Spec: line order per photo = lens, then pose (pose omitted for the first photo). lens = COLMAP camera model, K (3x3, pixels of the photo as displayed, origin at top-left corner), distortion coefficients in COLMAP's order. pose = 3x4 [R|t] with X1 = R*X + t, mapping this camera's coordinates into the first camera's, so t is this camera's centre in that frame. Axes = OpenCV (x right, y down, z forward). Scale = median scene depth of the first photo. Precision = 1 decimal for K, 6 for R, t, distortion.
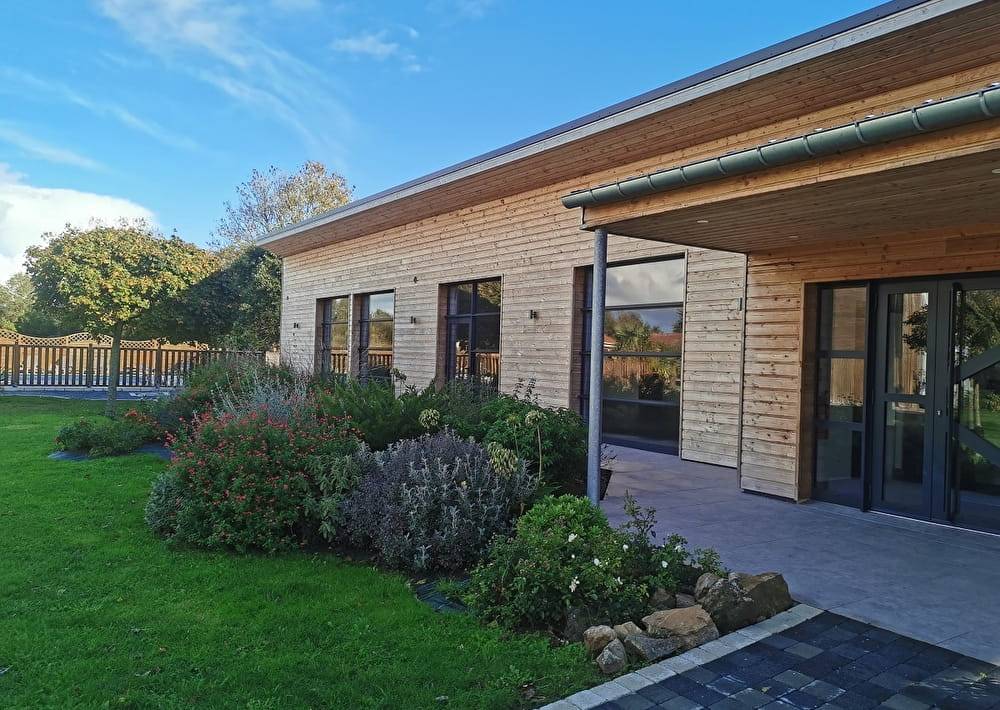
lens RADIAL K [[775.2, 0, 500.0], [0, 775.2, 355.0], [0, 0, 1]] dist [0.071595, -0.062261]
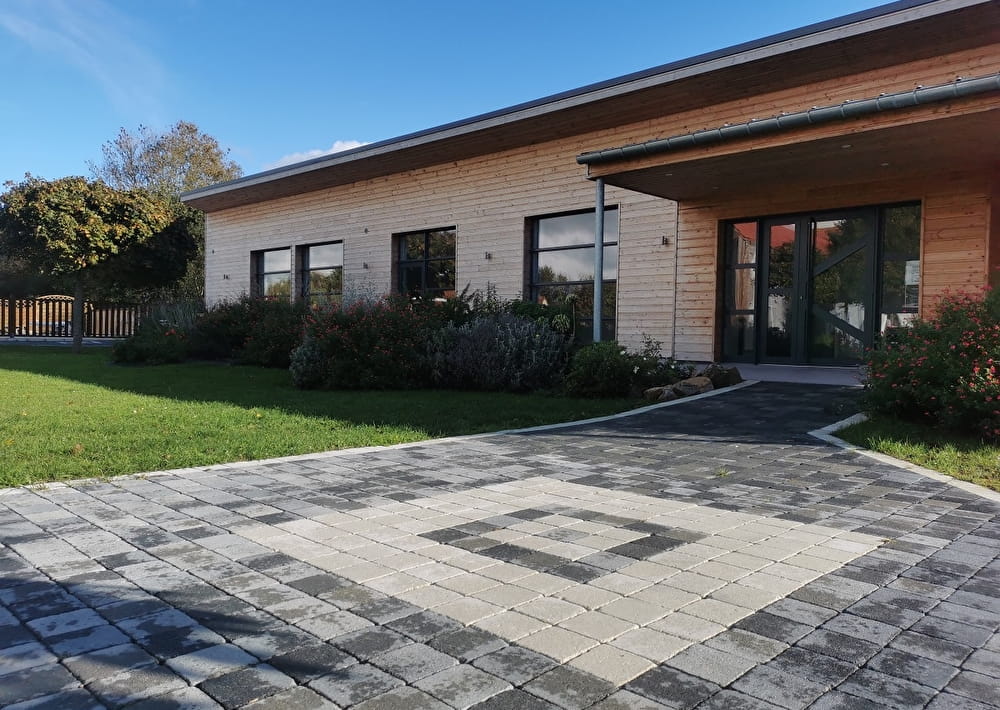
lens RADIAL K [[775.2, 0, 500.0], [0, 775.2, 355.0], [0, 0, 1]] dist [0.071595, -0.062261]
pose [[0.979474, -0.018869, 0.200685, -0.181843], [0.012184, 0.999331, 0.034495, 0.061380], [-0.201201, -0.031342, 0.979048, -0.221659]]
